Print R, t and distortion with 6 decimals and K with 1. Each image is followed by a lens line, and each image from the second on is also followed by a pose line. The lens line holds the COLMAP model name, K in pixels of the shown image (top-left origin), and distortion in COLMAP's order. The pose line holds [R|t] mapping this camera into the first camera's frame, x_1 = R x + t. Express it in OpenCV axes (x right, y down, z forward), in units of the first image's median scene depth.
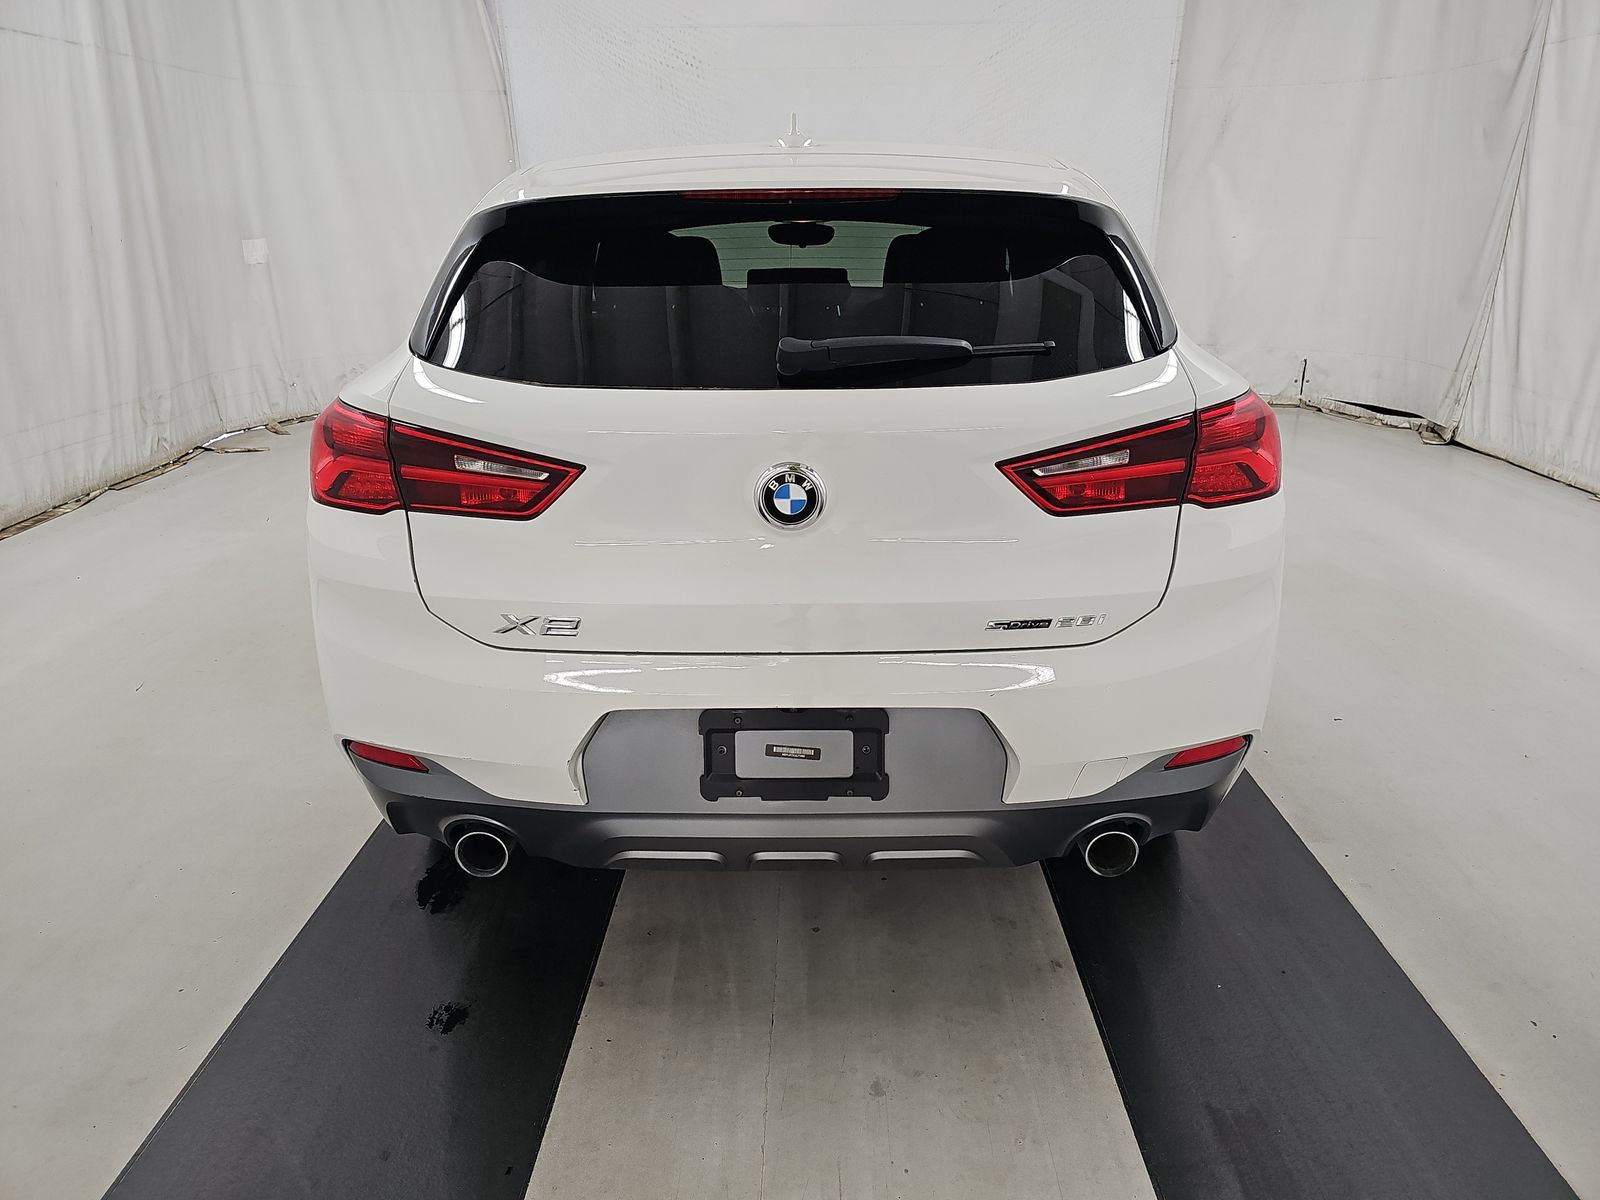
lens RADIAL K [[1068.3, 0, 800.1], [0, 1068.3, 573.5], [0, 0, 1]] dist [0.045794, -0.000823]
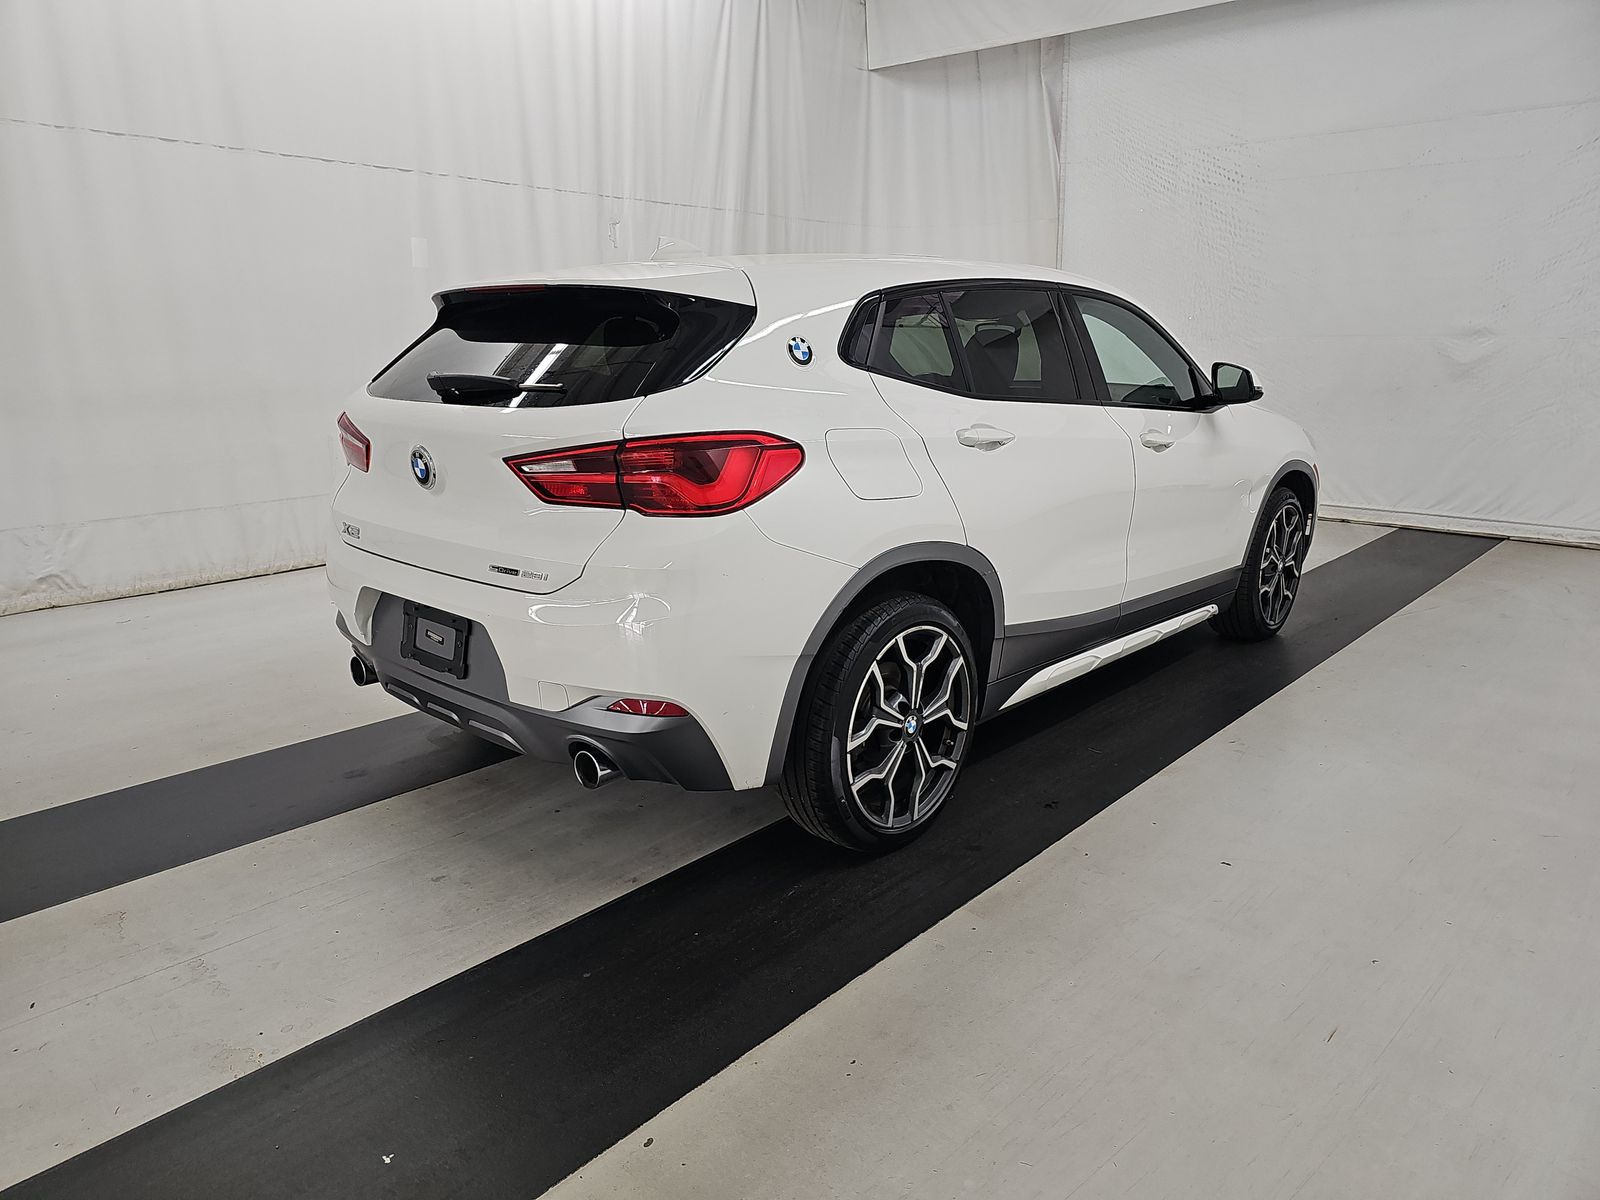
lens RADIAL K [[1077.1, 0, 800.0], [0, 1077.1, 600.0], [0, 0, 1]] dist [0.044868, 0.000310]
pose [[0.753827, 0.170447, -0.634581, 1.380658], [-0.222072, 0.975028, -0.001912, 0.000445], [0.618409, 0.142364, 0.772854, 0.106829]]
